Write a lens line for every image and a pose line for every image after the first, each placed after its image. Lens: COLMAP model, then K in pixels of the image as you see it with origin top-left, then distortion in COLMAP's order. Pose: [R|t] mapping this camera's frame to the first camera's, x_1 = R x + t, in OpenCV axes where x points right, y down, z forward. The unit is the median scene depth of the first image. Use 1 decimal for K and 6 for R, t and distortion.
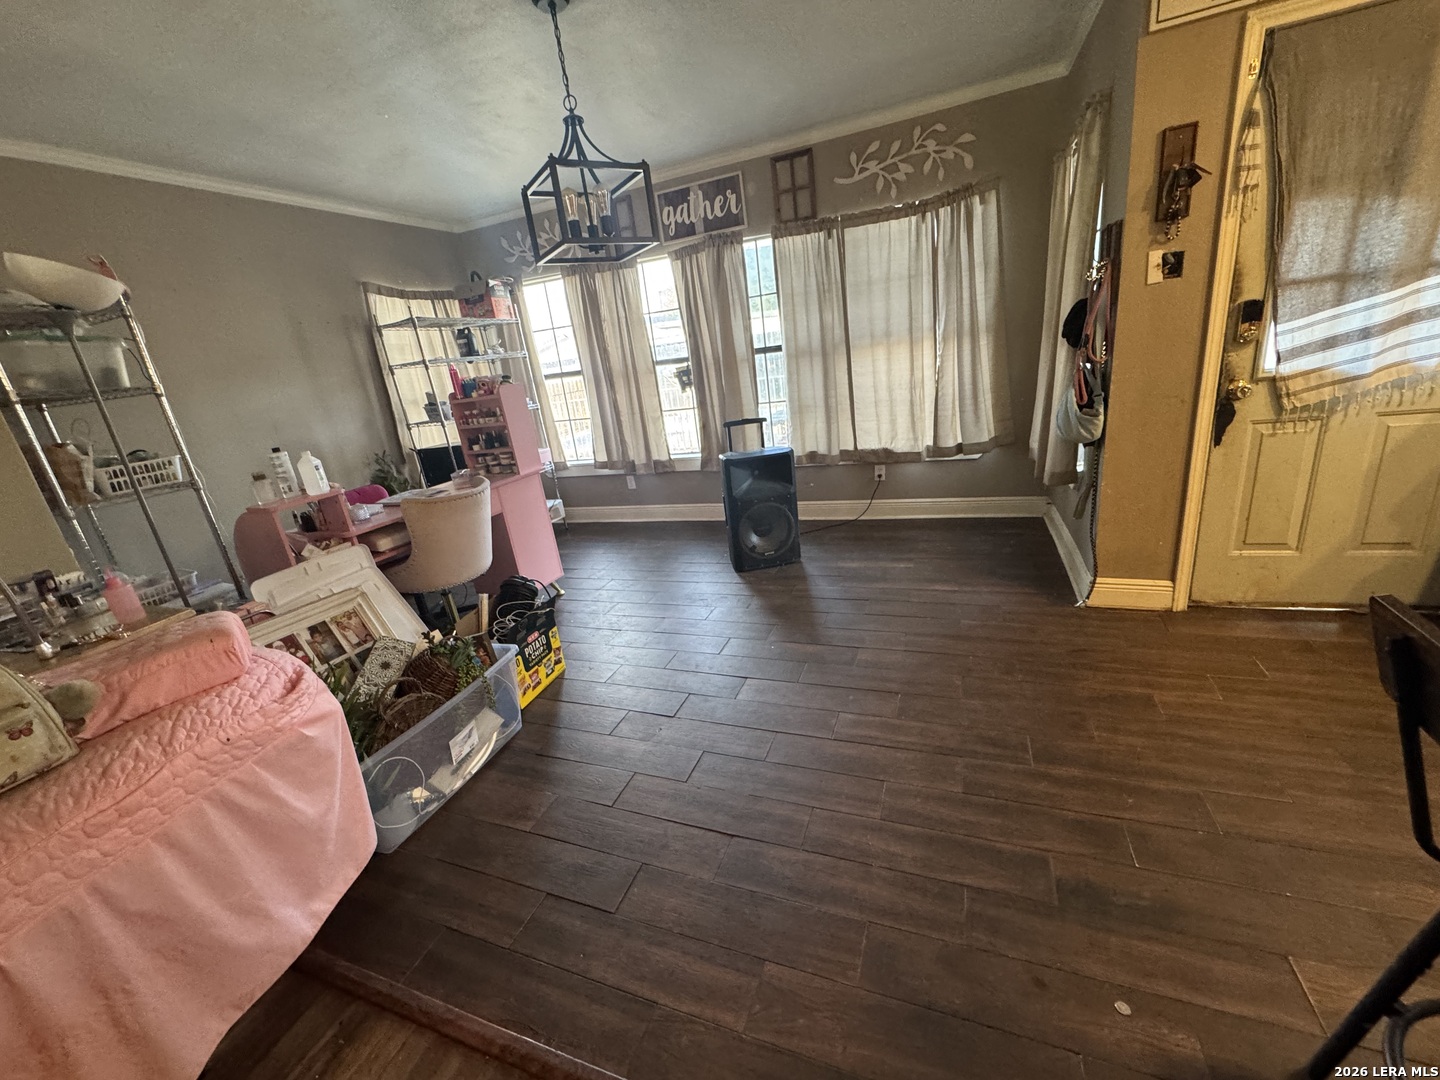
lens RADIAL K [[576.7, 0, 720.0], [0, 576.7, 540.0], [0, 0, 1]] dist [0.002246, 0.000169]
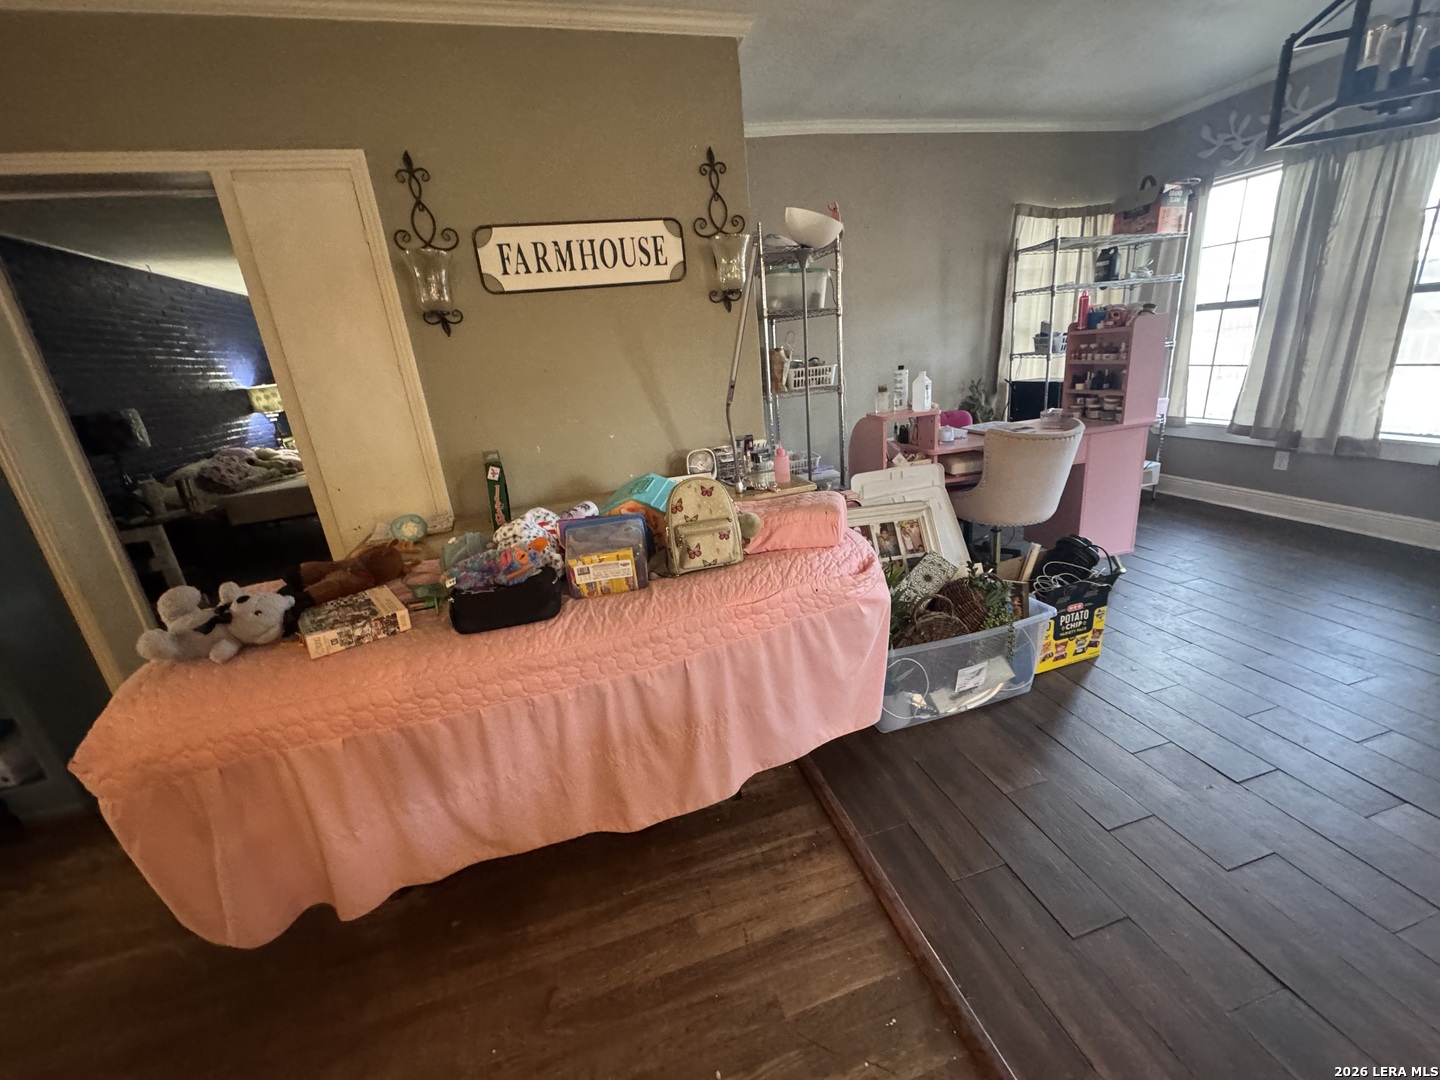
lens RADIAL K [[576.7, 0, 720.0], [0, 576.7, 540.0], [0, 0, 1]] dist [0.002246, 0.000169]
pose [[0.601038, 0.316897, -0.733710, -0.030862], [-0.234498, 0.947550, 0.217161, 0.004279], [0.764045, 0.041532, 0.643825, -0.000177]]
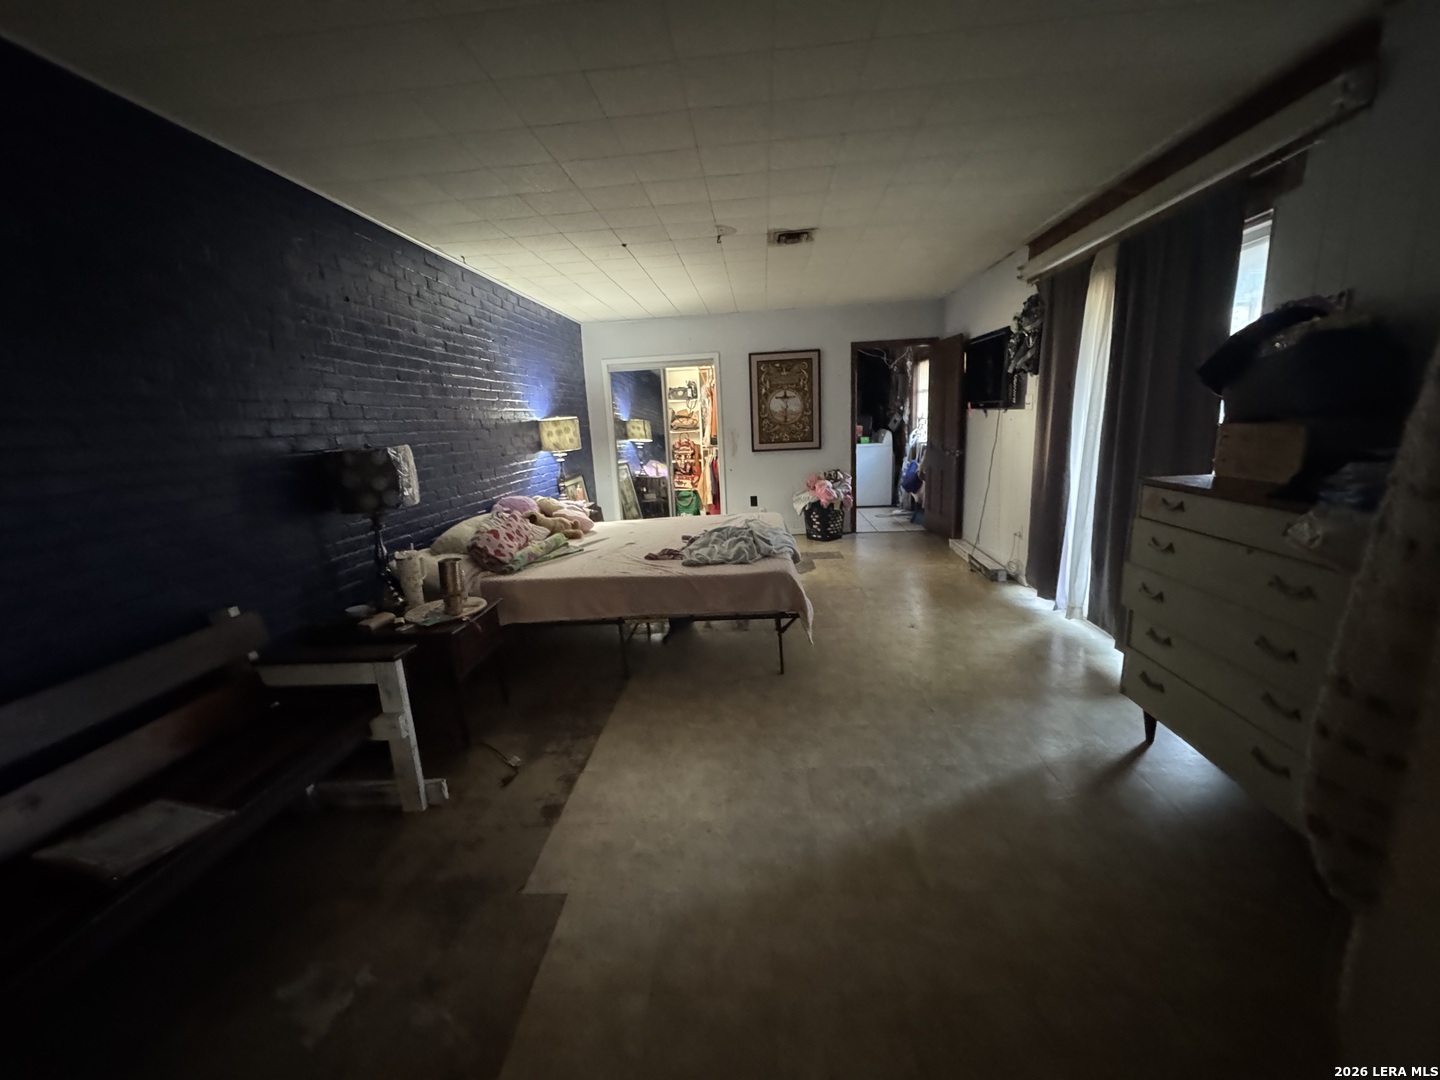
lens RADIAL K [[576.7, 0, 720.0], [0, 576.7, 540.0], [0, 0, 1]] dist [0.002246, 0.000169]
pose [[0.293154, 0.311568, -0.903873, -0.165073], [-0.283941, 0.931126, 0.228871, 0.021947], [0.912928, 0.189552, 0.361430, -0.006650]]
